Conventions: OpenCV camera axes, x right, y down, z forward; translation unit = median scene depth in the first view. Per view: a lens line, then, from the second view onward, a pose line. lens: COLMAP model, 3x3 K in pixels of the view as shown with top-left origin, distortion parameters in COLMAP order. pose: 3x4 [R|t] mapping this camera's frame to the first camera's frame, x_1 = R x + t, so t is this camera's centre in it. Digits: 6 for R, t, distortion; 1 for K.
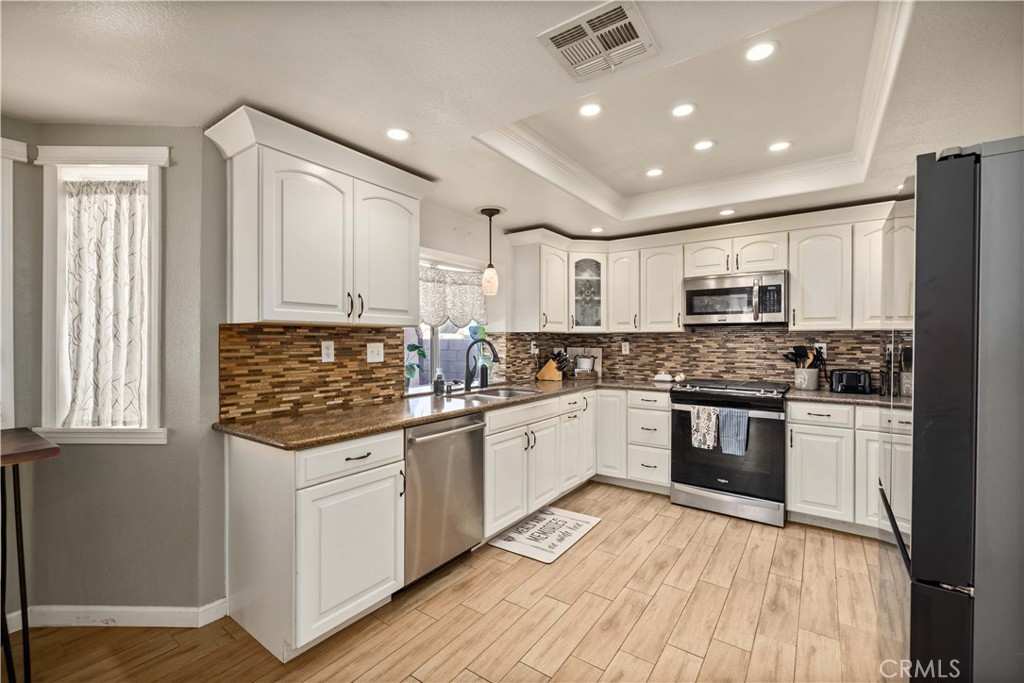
lens RADIAL K [[431.9, 0, 520.4], [0, 431.9, 339.9], [0, 0, 1]] dist [-0.001664, -0.000142]
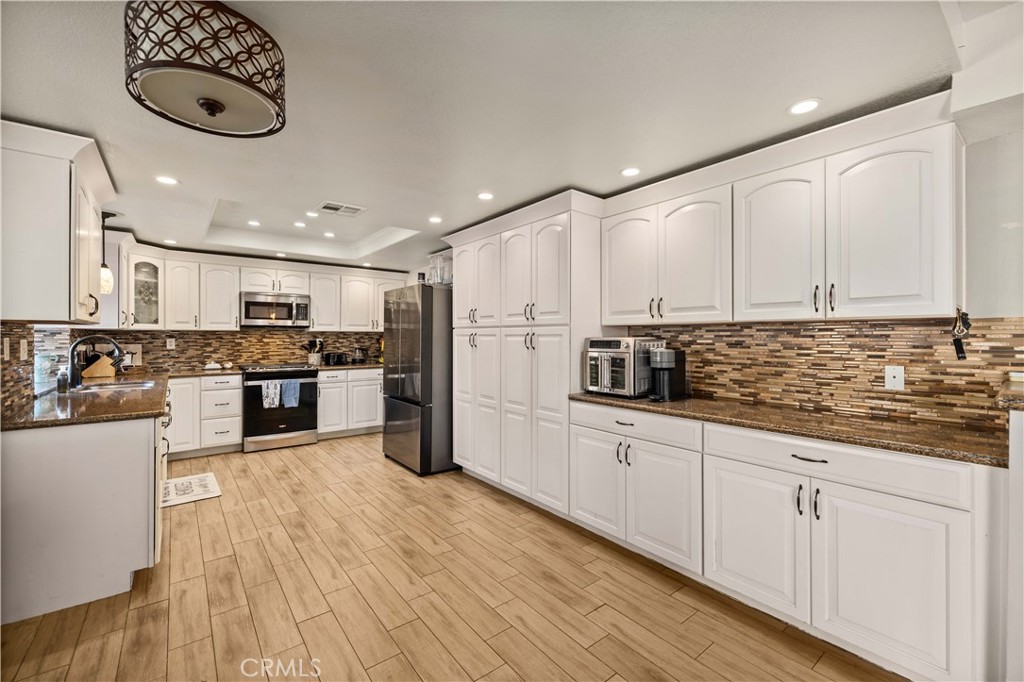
lens RADIAL K [[431.9, 0, 510.4], [0, 431.9, 332.9], [0, 0, 1]] dist [-0.001664, -0.000142]
pose [[0.281845, 0.009324, 0.959415, -0.672776], [-0.001515, 0.999956, -0.009273, -0.000287], [-0.959459, 0.001160, 0.281846, -0.200770]]
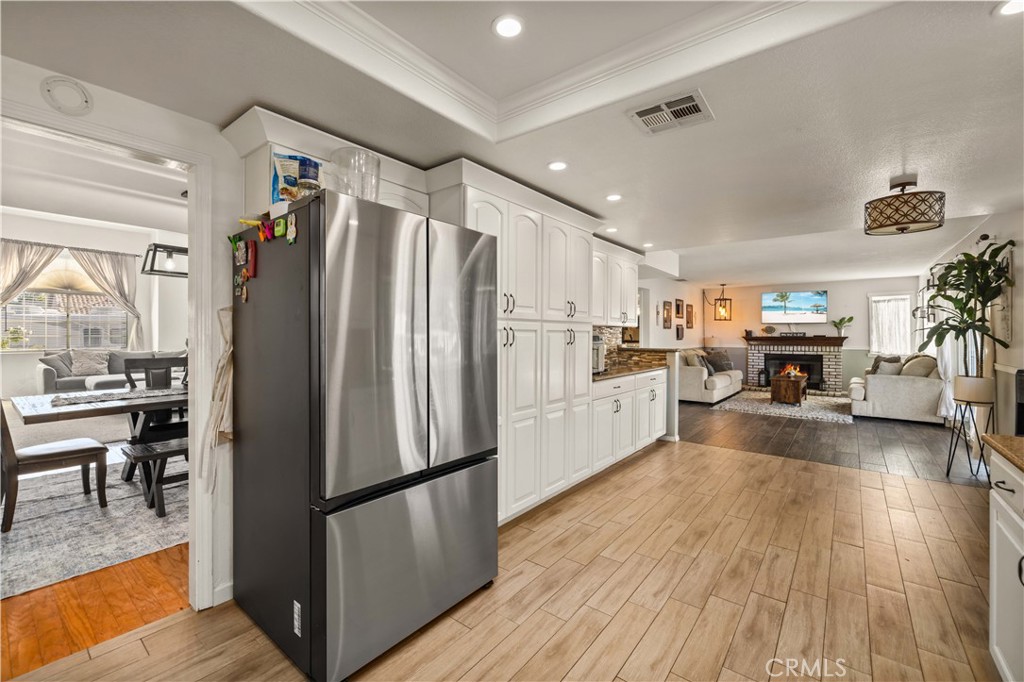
lens RADIAL K [[431.9, 0, 509.6], [0, 431.9, 333.1], [0, 0, 1]] dist [-0.001664, -0.000142]
pose [[-0.999144, -0.001301, 0.041340, 0.254193], [-0.001422, 0.999995, -0.002897, 0.003075], [-0.041336, -0.002953, -0.999141, 0.917551]]
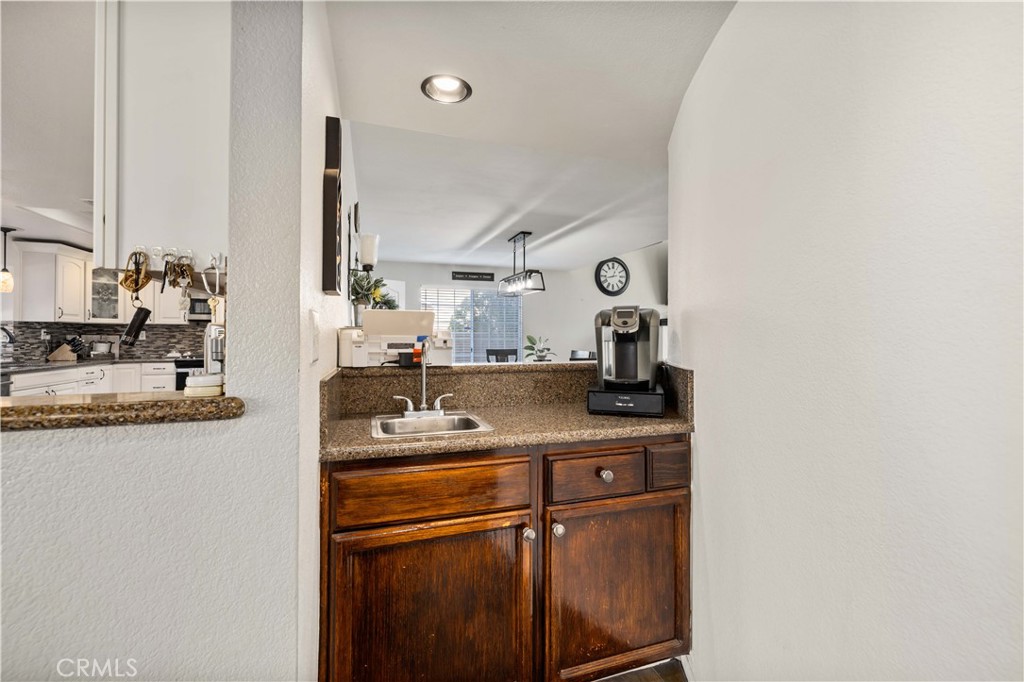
lens RADIAL K [[431.9, 0, 516.4], [0, 431.9, 334.4], [0, 0, 1]] dist [-0.001664, -0.000142]
pose [[0.605115, 0.006745, 0.796110, -0.143505], [-0.006167, 0.999974, -0.003785, 0.016038], [-0.796114, -0.002619, 0.605141, -0.869840]]
